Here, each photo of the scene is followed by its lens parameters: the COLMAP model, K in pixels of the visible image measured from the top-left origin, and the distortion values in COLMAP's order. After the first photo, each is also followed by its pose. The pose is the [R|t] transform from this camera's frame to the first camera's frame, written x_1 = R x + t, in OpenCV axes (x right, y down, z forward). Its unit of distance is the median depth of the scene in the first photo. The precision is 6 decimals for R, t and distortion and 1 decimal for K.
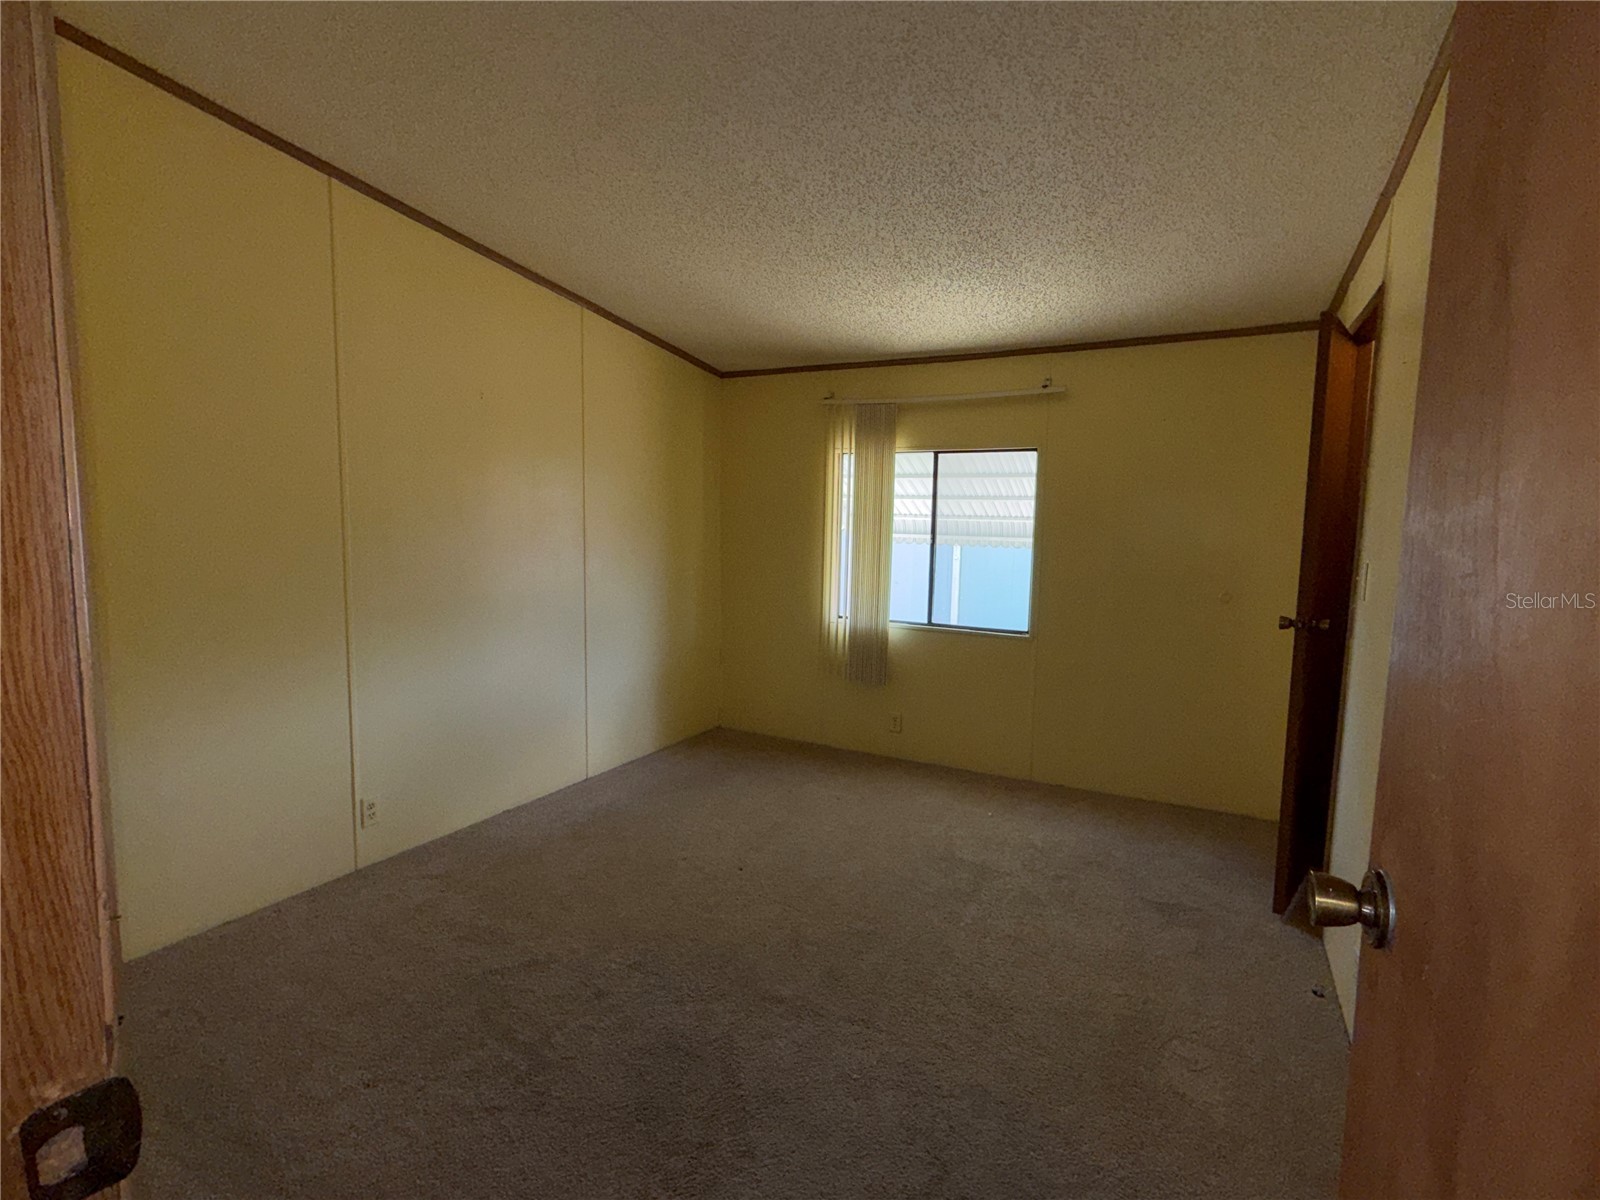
lens RADIAL K [[759.4, 0, 811.3], [0, 759.4, 601.5], [0, 0, 1]] dist [-0.002035, -0.000434]
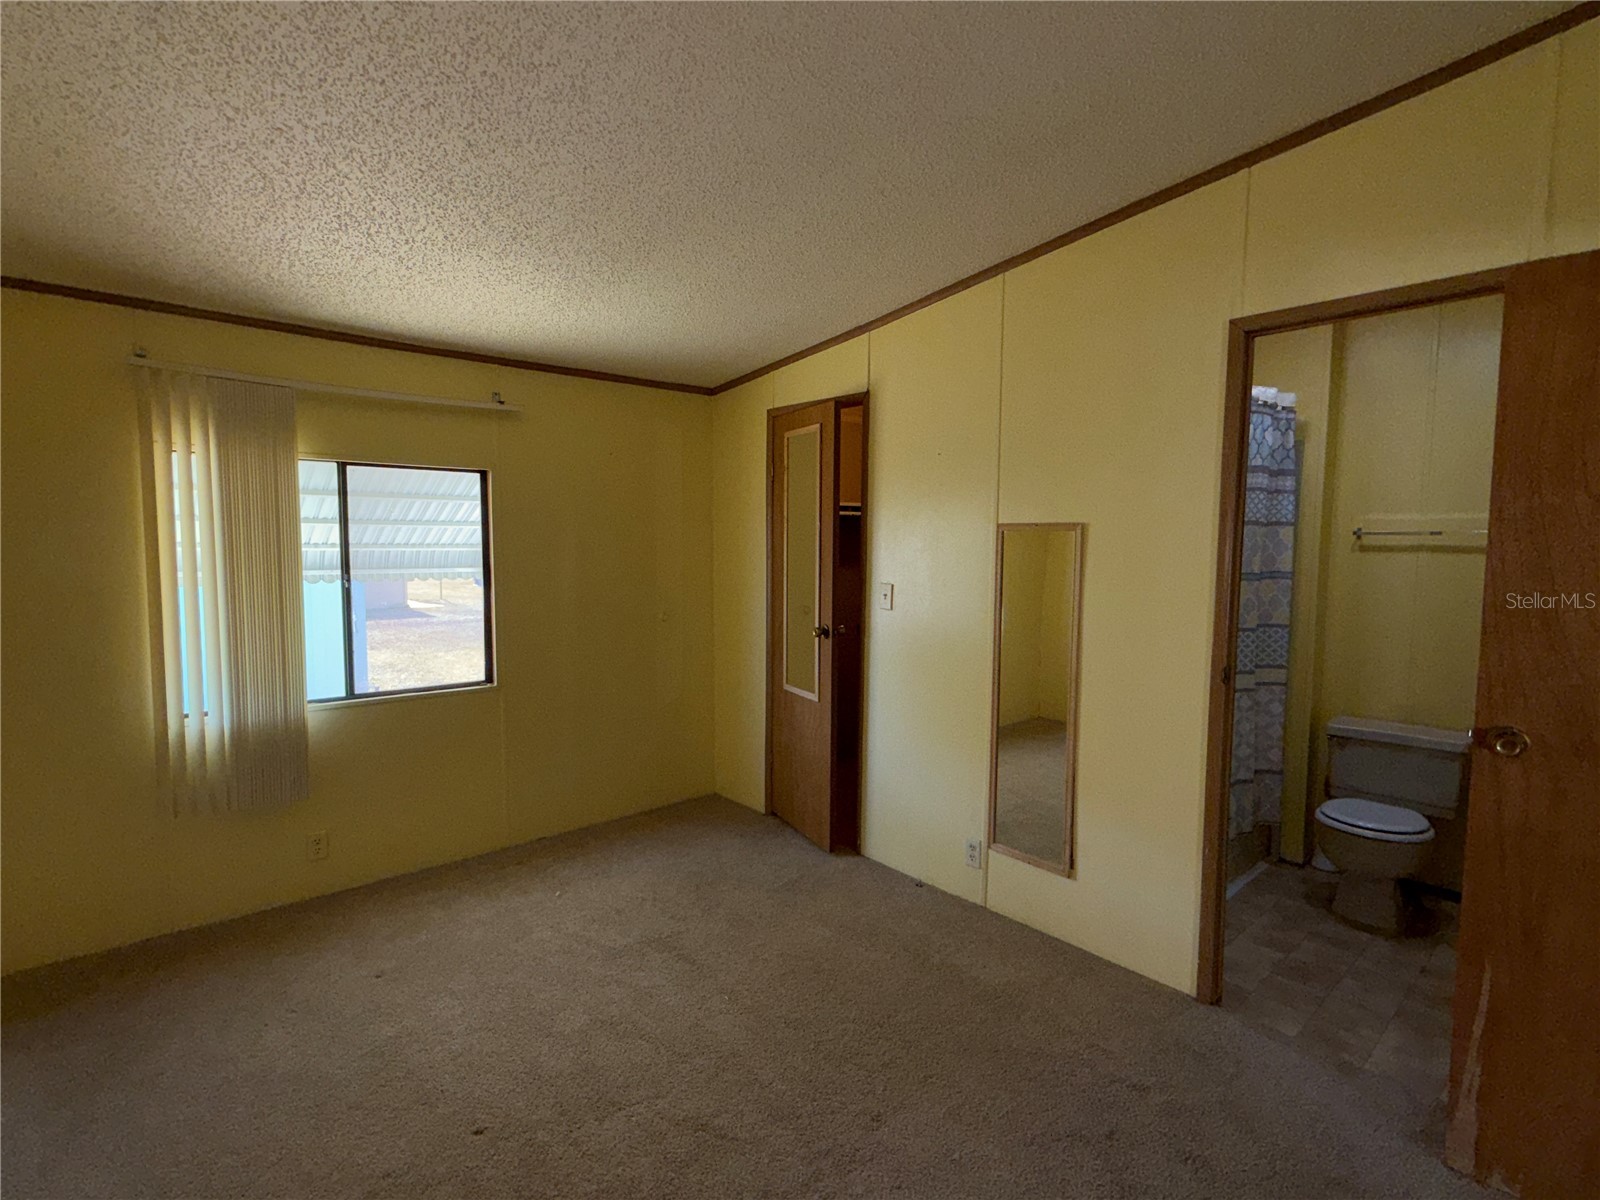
lens RADIAL K [[759.4, 0, 808.7], [0, 759.4, 594.8], [0, 0, 1]] dist [-0.002035, -0.000434]
pose [[0.378762, -0.078029, 0.922199, -0.351935], [0.100758, 0.993993, 0.042721, -0.055017], [-0.919993, 0.076738, 0.384349, 0.311578]]
